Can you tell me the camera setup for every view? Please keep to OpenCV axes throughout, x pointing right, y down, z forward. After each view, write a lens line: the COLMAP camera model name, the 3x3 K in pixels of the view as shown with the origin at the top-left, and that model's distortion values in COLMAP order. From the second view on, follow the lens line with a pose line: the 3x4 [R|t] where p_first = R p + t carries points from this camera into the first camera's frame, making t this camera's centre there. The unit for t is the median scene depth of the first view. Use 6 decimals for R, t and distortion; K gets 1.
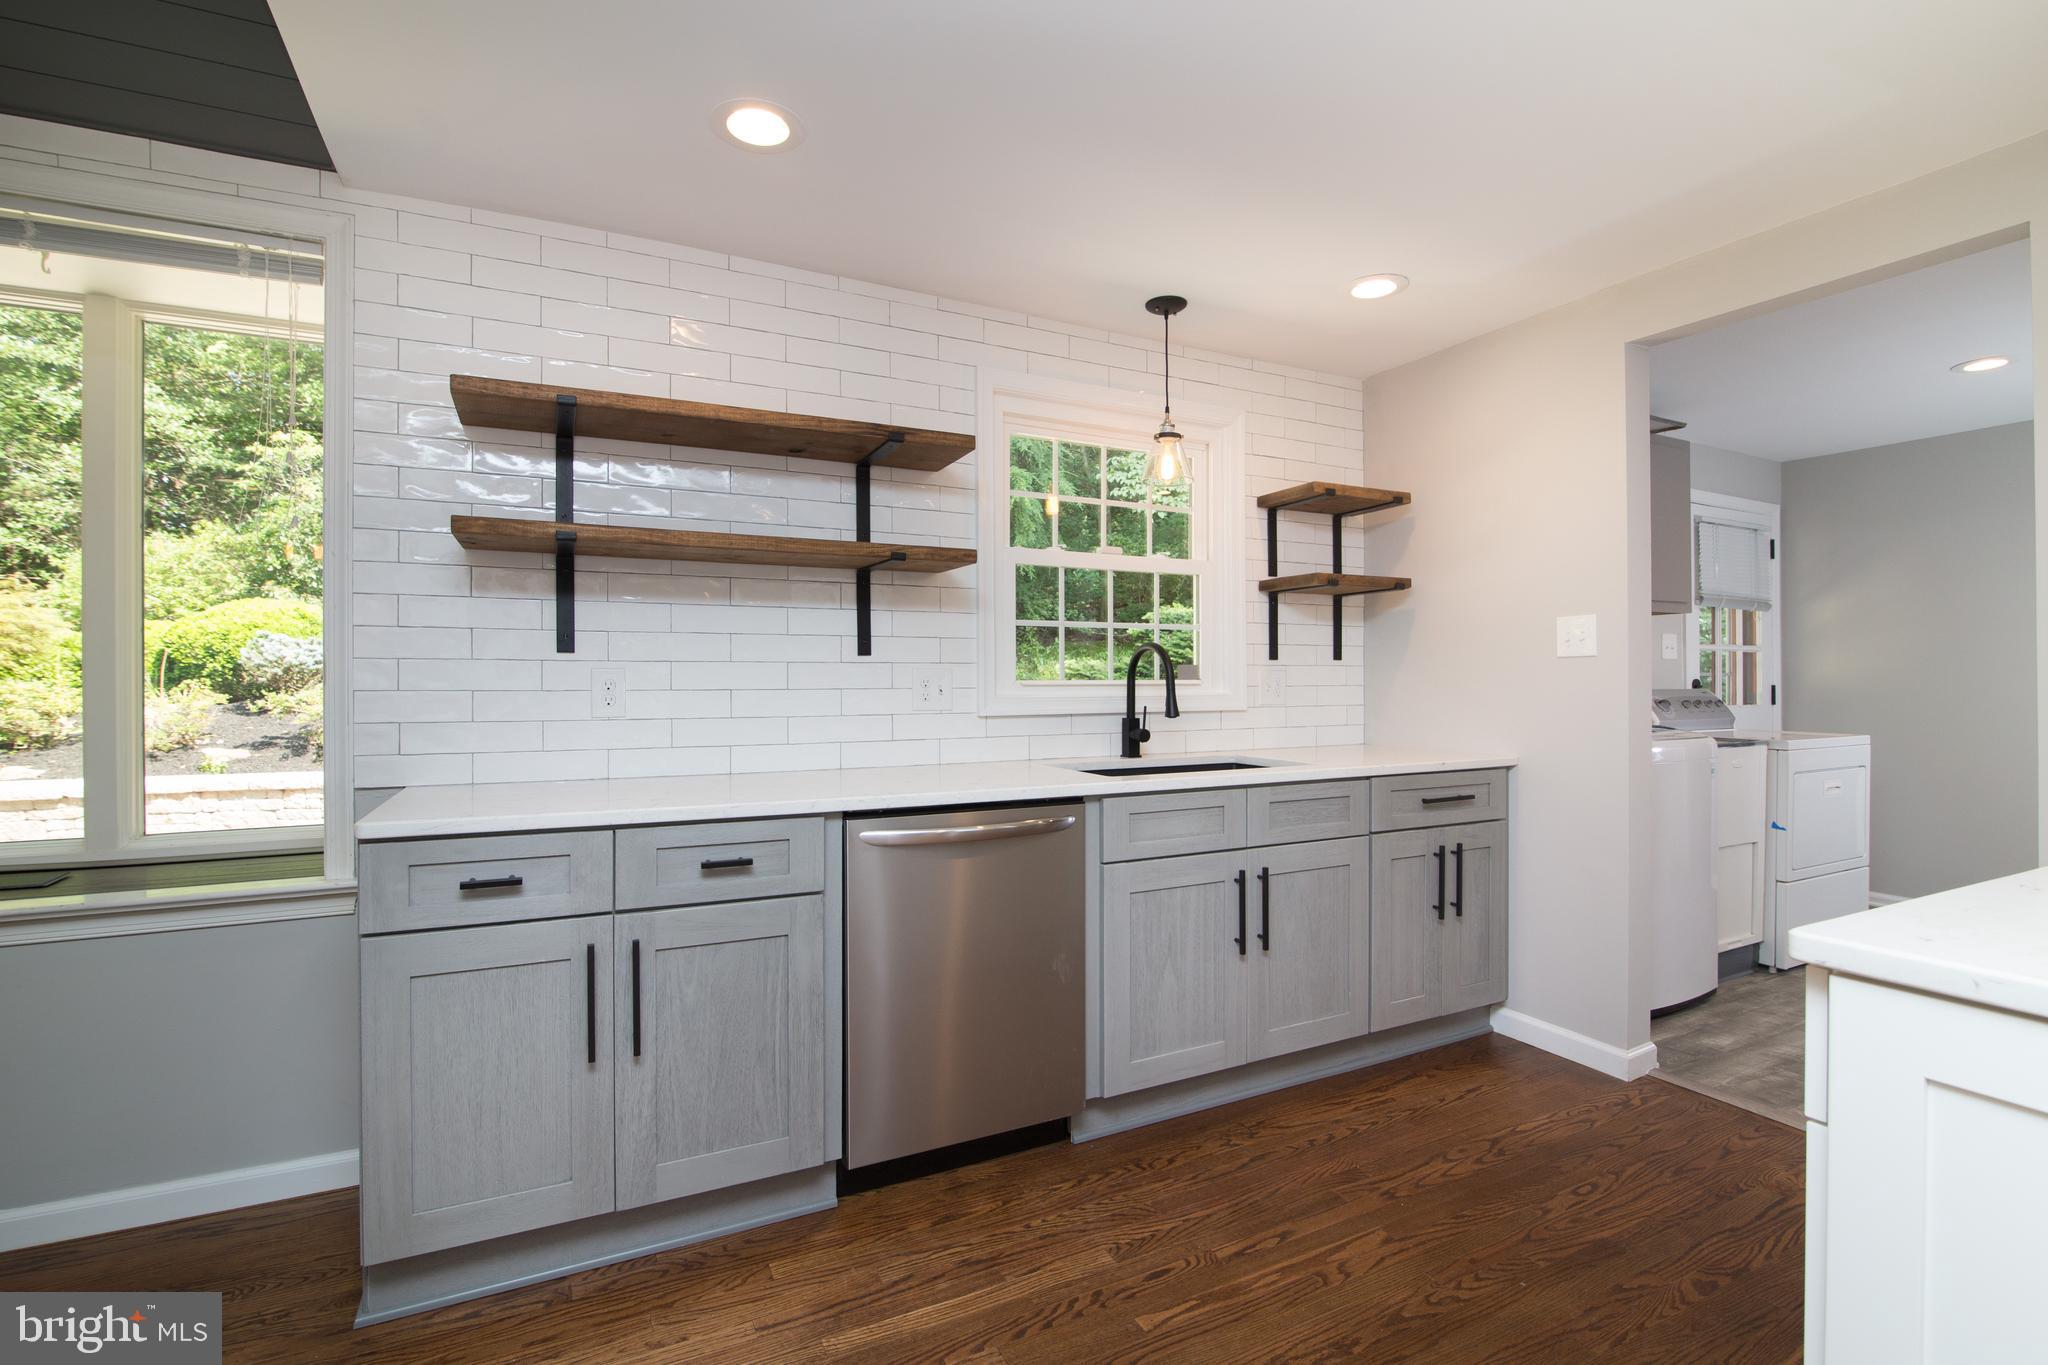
lens RADIAL K [[939.2, 0, 1024.0], [0, 939.2, 682.5], [0, 0, 1]] dist [-0.030759, 0.008571]
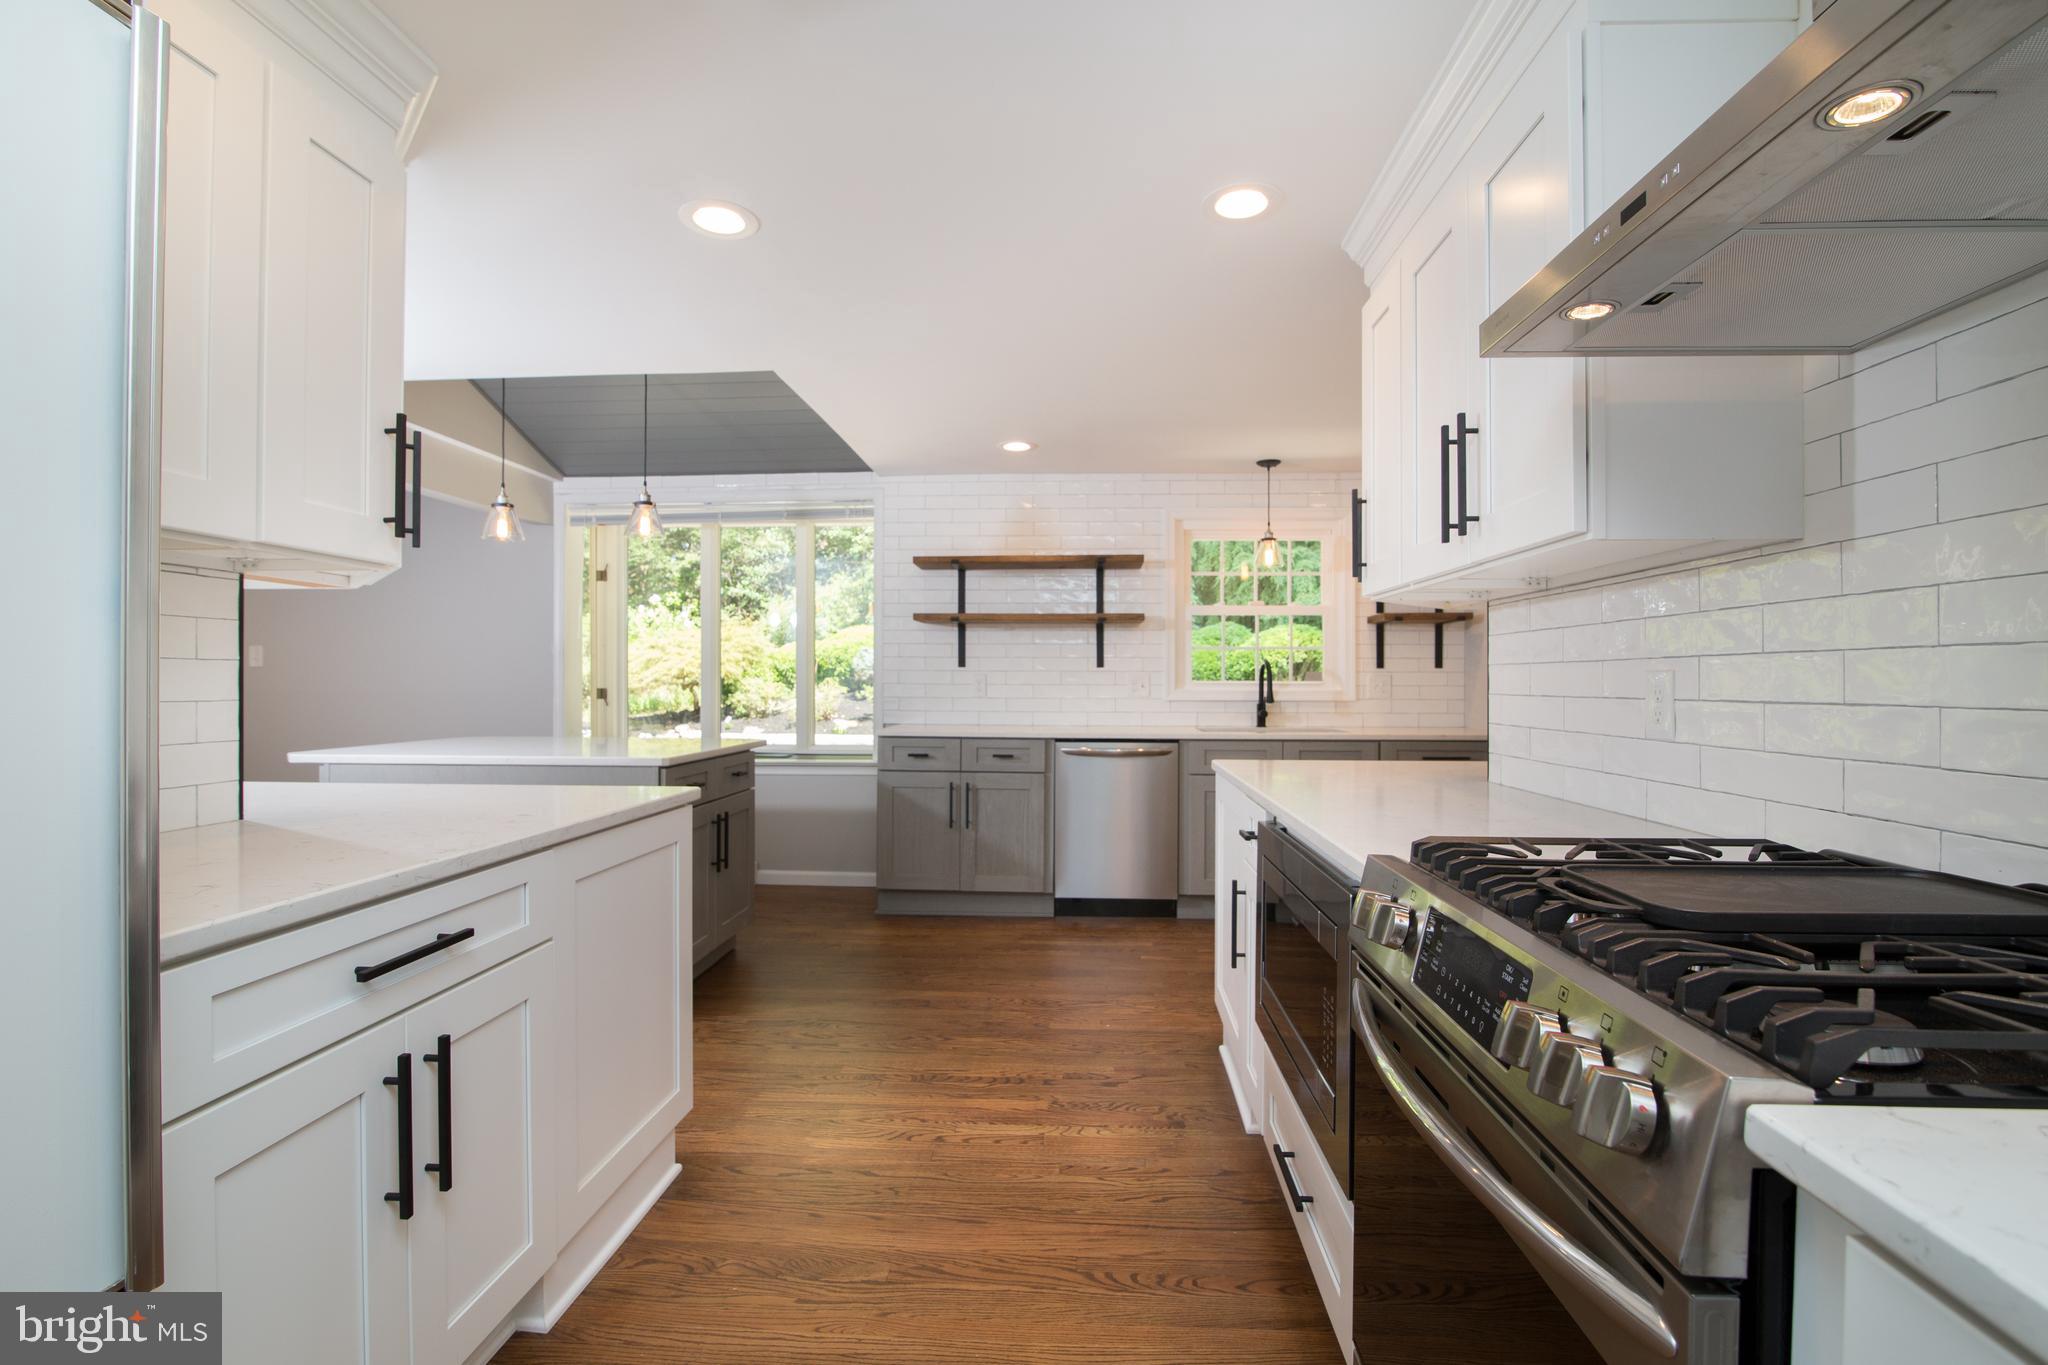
lens RADIAL K [[939.2, 0, 1024.0], [0, 939.2, 682.5], [0, 0, 1]] dist [-0.030759, 0.008571]
pose [[0.863207, 0.005549, -0.504820, 0.634539], [-0.005402, 0.999984, 0.001754, -0.000222], [0.504822, 0.001213, 0.863223, -0.710880]]
